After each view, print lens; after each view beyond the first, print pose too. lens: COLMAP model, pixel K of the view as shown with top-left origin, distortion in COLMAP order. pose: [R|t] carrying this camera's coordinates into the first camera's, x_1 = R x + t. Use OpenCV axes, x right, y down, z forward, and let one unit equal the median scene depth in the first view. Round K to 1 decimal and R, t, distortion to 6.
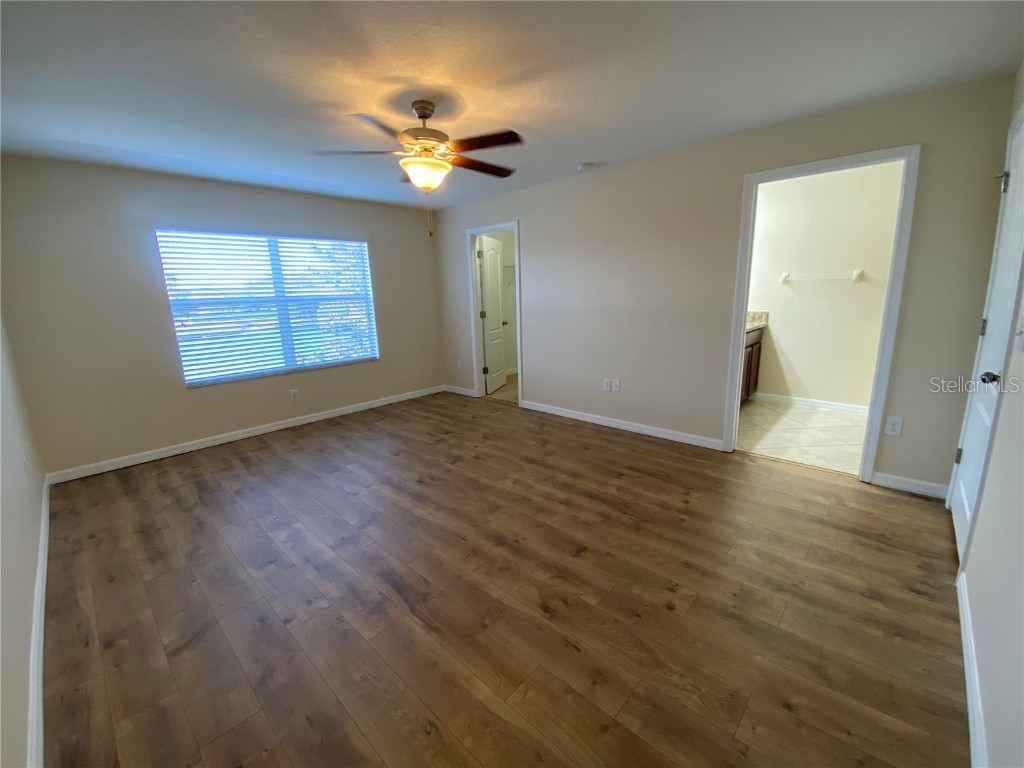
lens RADIAL K [[417.3, 0, 512.0], [0, 417.3, 384.0], [0, 0, 1]] dist [0.023576, -0.020925]
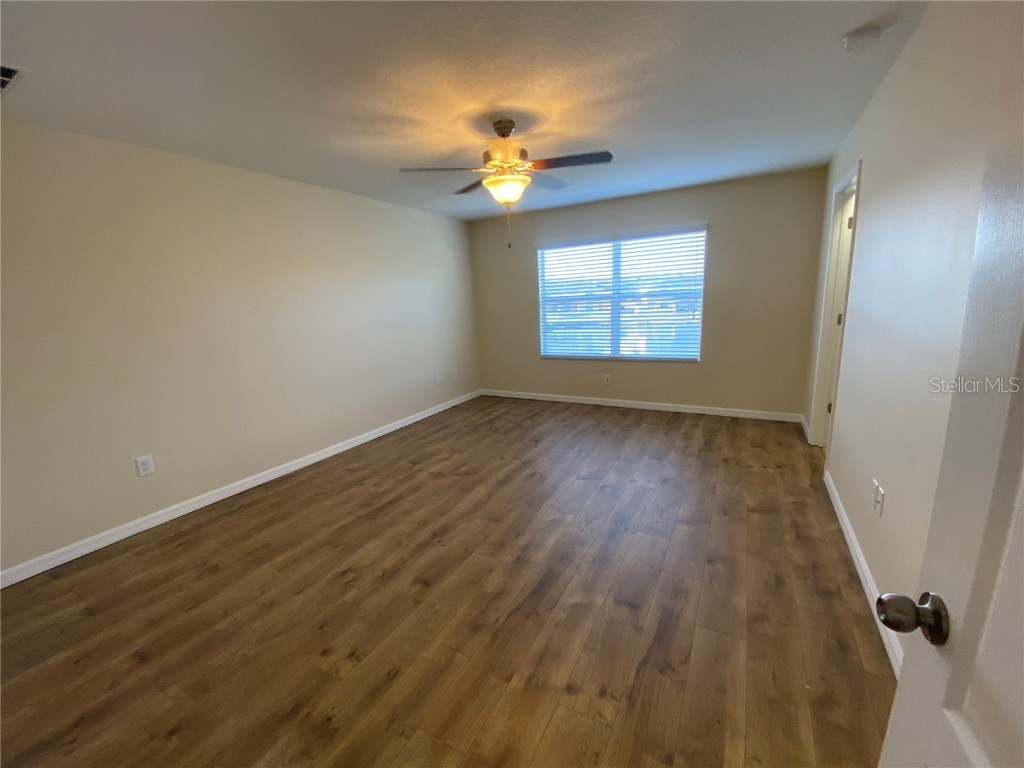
lens RADIAL K [[417.3, 0, 512.0], [0, 417.3, 384.0], [0, 0, 1]] dist [0.023576, -0.020925]
pose [[0.241743, 0.220067, -0.945056, 0.737728], [-0.173331, 0.968072, 0.181089, -0.179109], [0.954734, 0.120031, 0.272169, 0.636157]]
